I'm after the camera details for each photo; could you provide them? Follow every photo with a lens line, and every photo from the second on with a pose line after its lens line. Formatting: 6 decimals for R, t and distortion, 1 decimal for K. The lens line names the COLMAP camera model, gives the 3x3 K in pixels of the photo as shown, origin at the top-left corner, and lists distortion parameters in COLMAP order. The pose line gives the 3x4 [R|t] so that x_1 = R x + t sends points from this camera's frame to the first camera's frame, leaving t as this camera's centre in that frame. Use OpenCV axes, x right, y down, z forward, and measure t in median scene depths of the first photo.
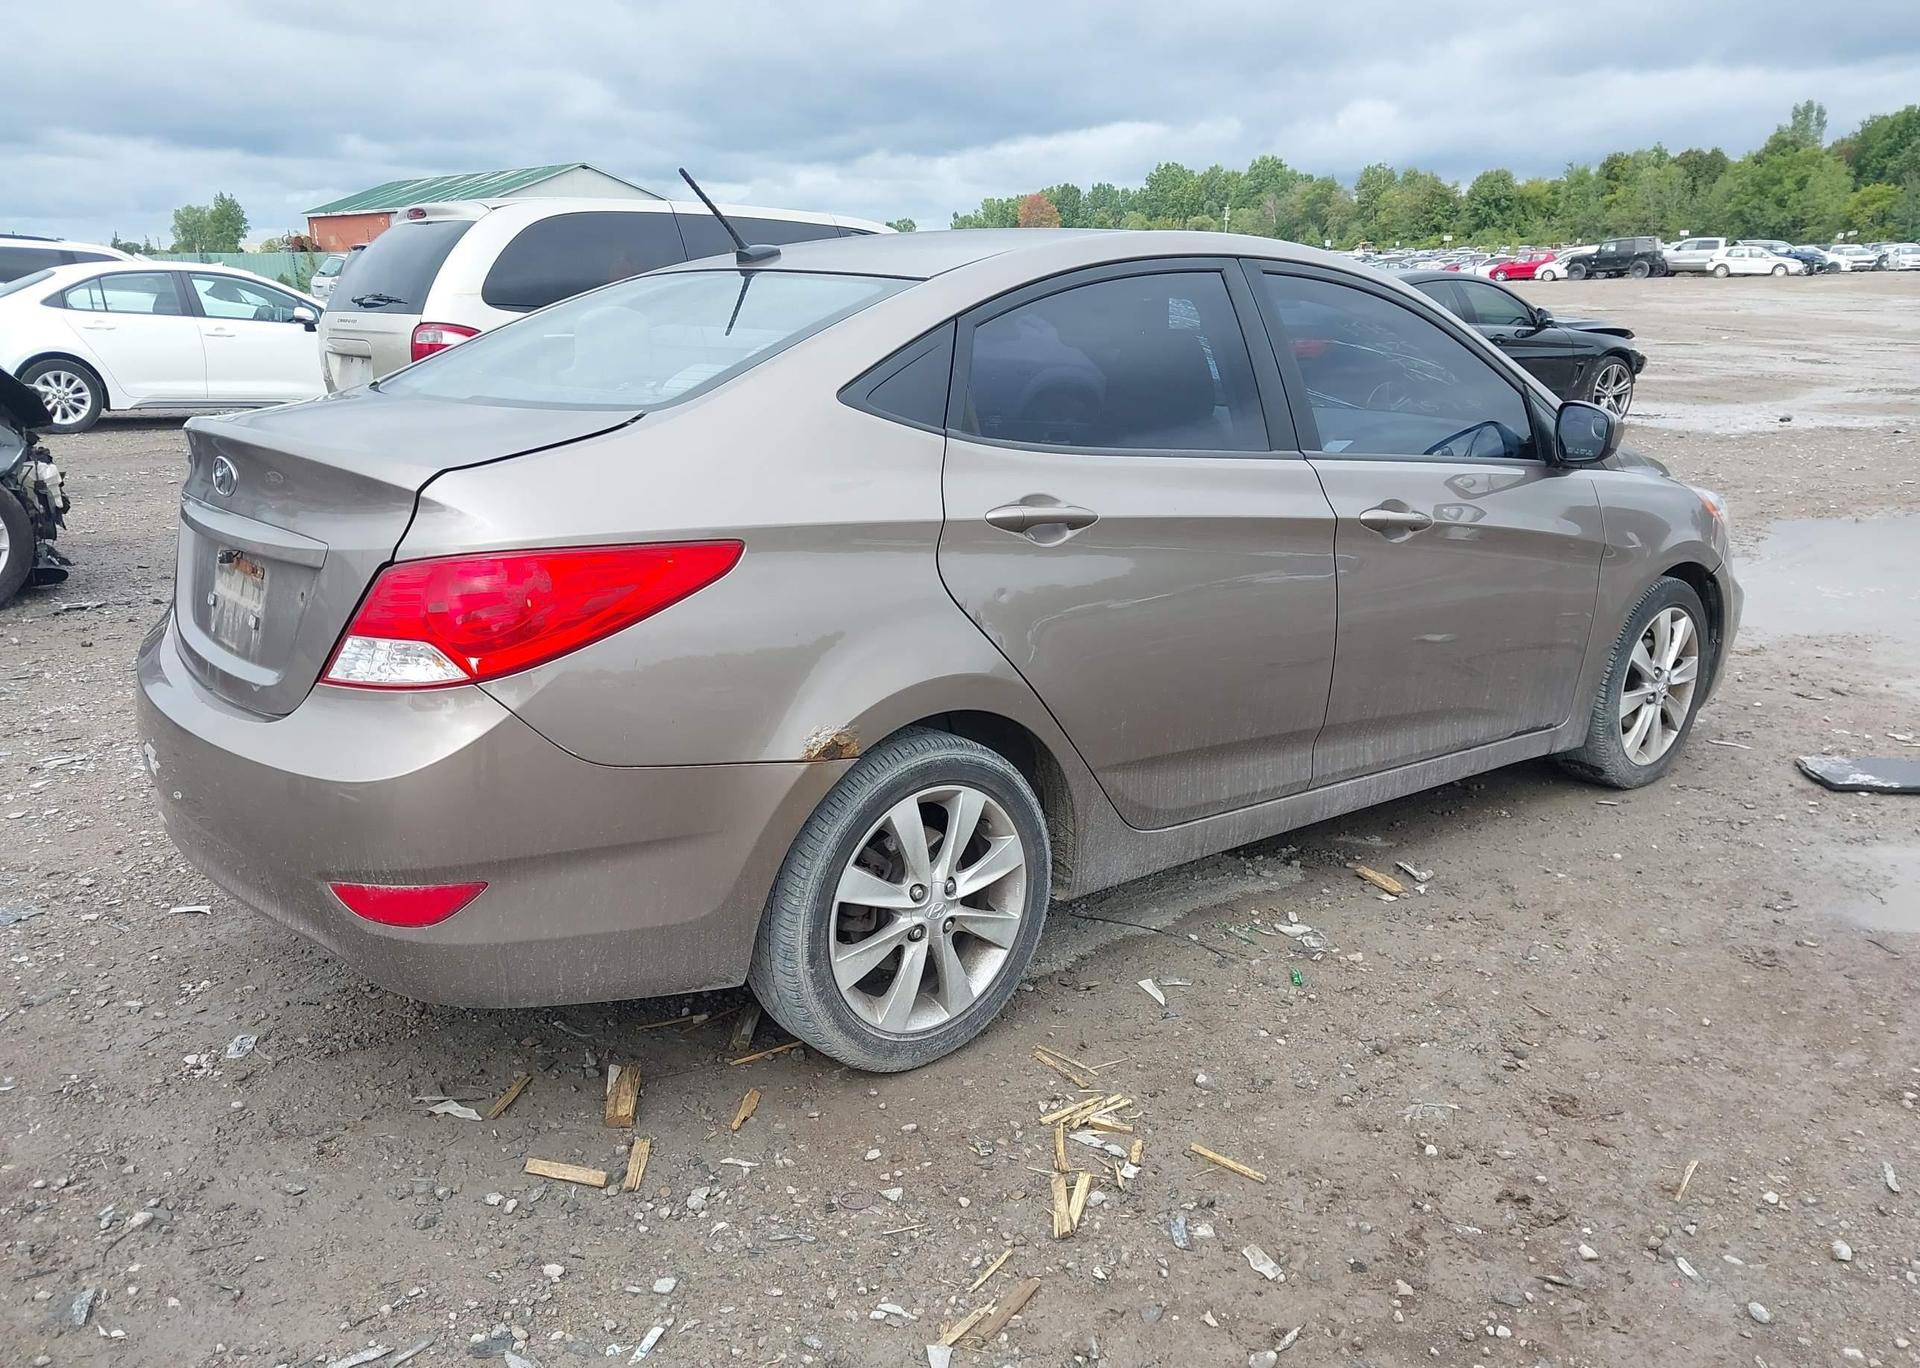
lens RADIAL K [[1522.1, 0, 939.0], [0, 1522.1, 712.1], [0, 0, 1]] dist [0.008032, -0.013354]
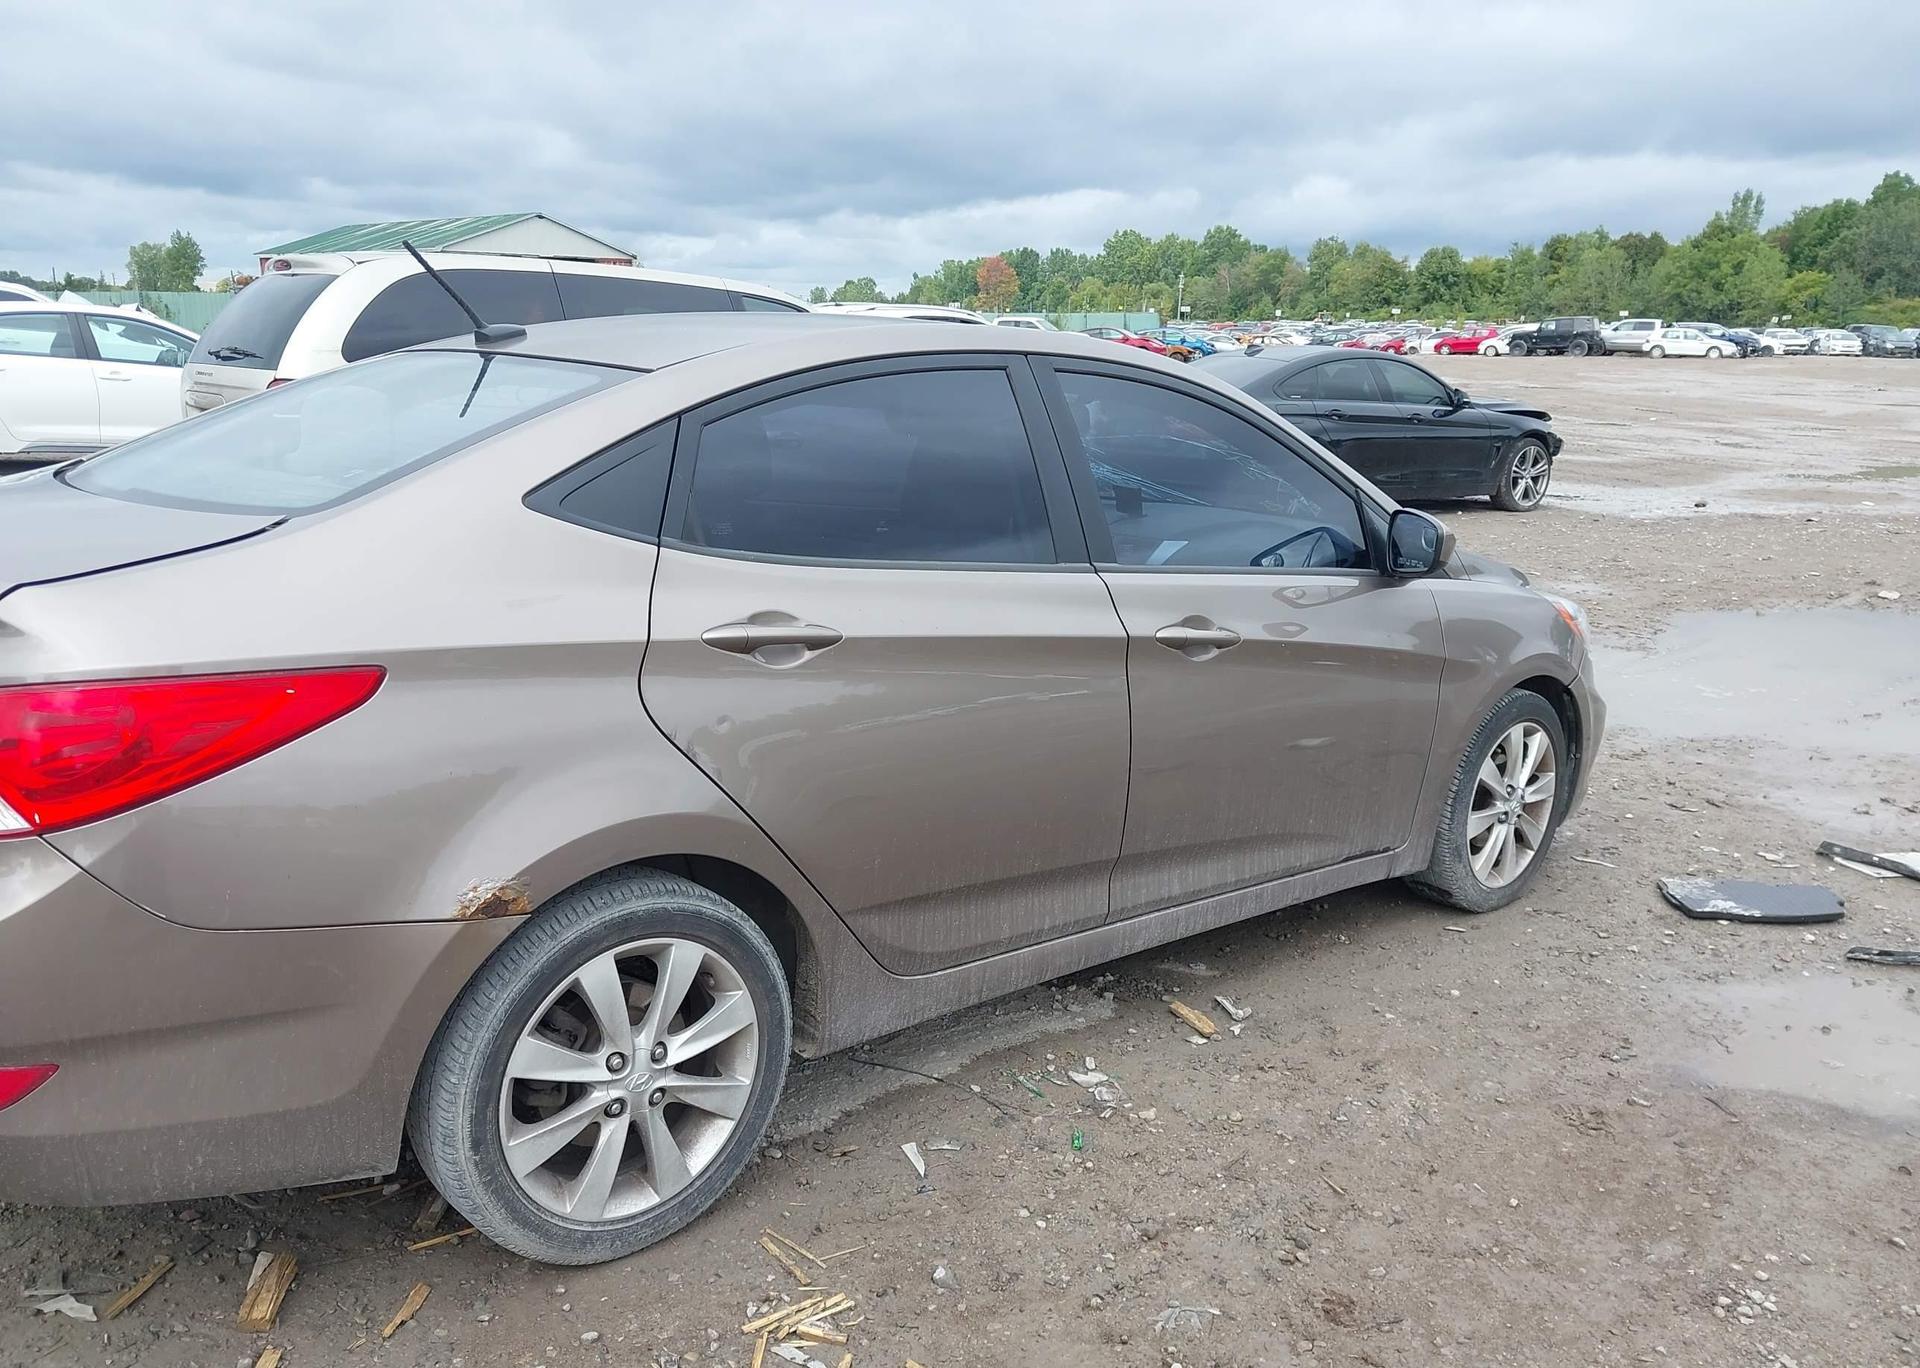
lens RADIAL K [[1522.1, 0, 939.0], [0, 1522.1, 712.1], [0, 0, 1]] dist [0.008032, -0.013354]
pose [[0.999290, 0.020487, 0.031631, 0.108776], [-0.019345, 0.999165, -0.035985, -0.042363], [-0.032342, 0.035348, 0.998852, 0.080702]]
